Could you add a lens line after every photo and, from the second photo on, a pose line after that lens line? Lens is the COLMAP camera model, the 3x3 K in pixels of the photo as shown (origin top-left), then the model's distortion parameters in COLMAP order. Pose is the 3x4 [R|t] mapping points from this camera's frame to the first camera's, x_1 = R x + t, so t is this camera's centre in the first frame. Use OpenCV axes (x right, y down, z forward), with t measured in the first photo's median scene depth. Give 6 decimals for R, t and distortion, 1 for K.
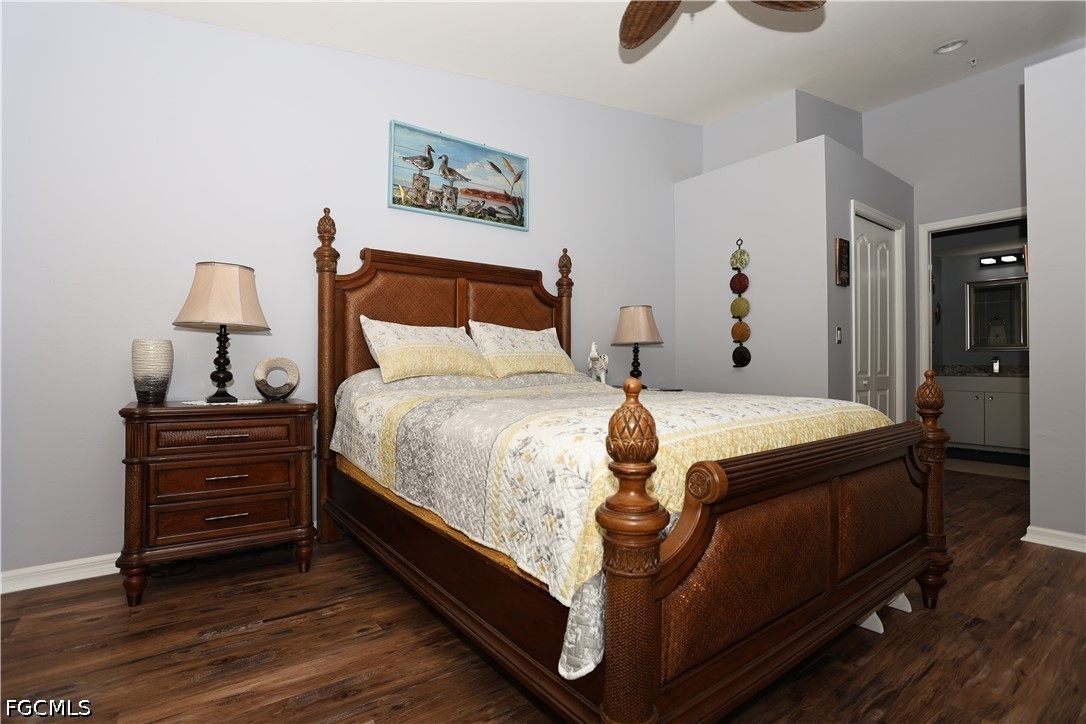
lens RADIAL K [[551.7, 0, 580.6], [0, 551.7, 325.3], [0, 0, 1]] dist [0.013073, 0.000362]
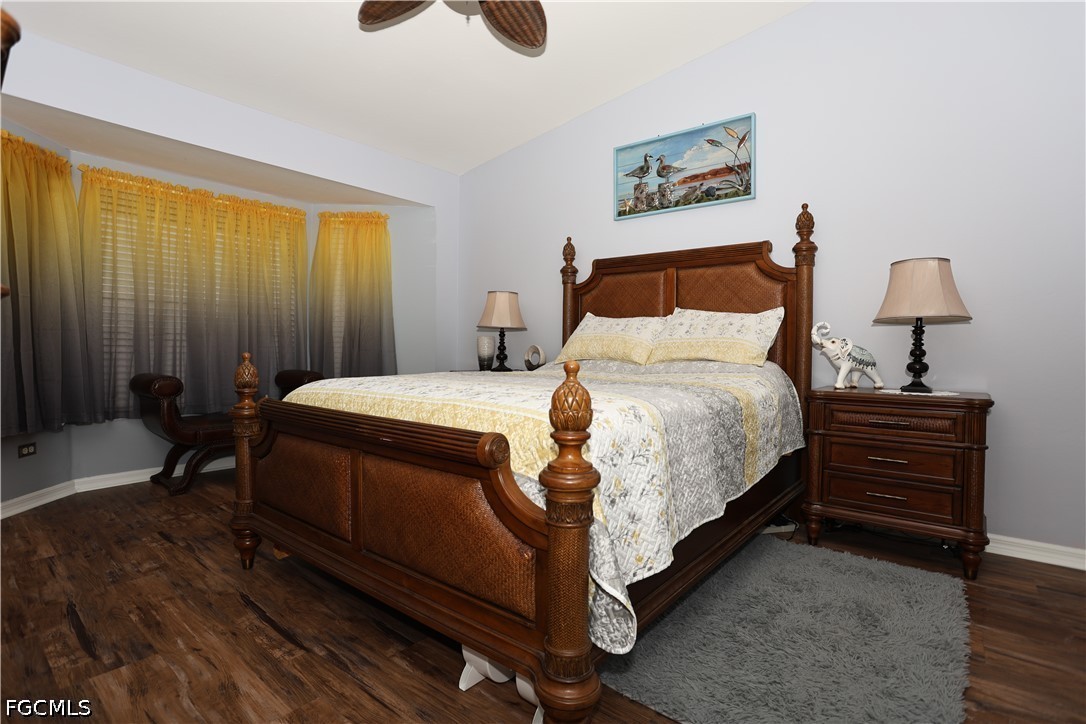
lens RADIAL K [[529.1, 0, 536.9], [0, 529.1, 358.7], [0, 0, 1]] dist [-0.062582, 0.018388]
pose [[0.223729, 0.015337, -0.974531, 0.638108], [0.057161, 0.997949, 0.028828, 0.037881], [0.972974, -0.062154, 0.222394, 0.479528]]
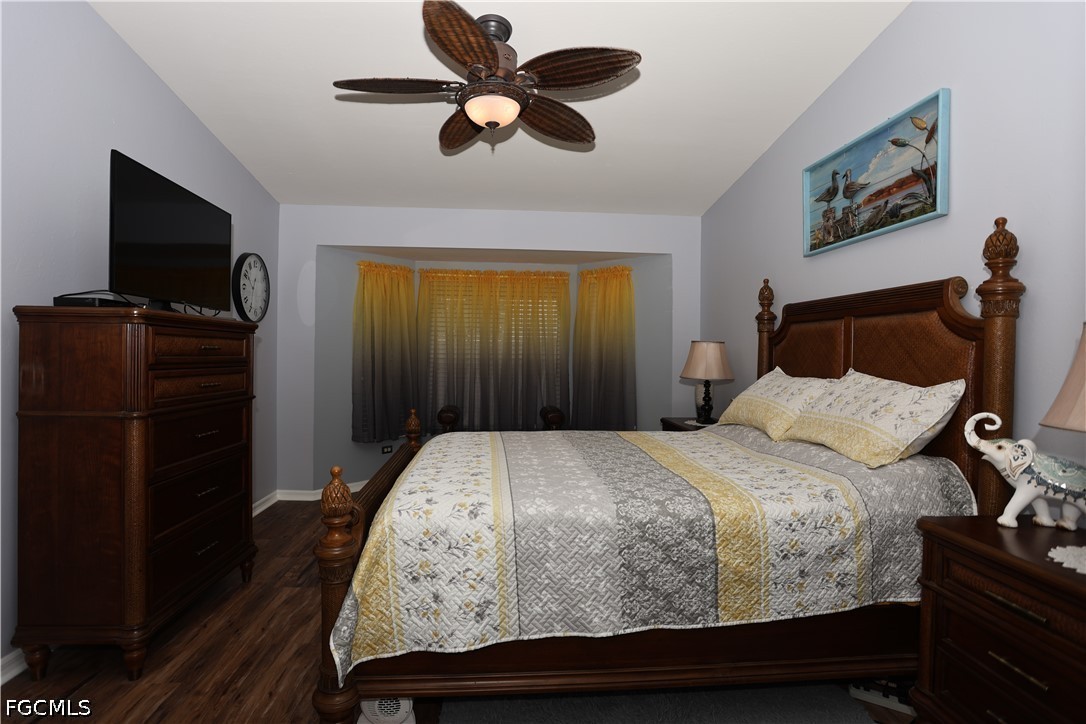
lens RADIAL K [[529.1, 0, 533.2], [0, 529.1, 358.1], [0, 0, 1]] dist [-0.062582, 0.018388]
pose [[-0.554805, -0.001282, -0.831980, 0.612787], [0.043445, 0.998590, -0.030510, -0.020344], [0.830845, -0.053073, -0.553967, 0.946371]]
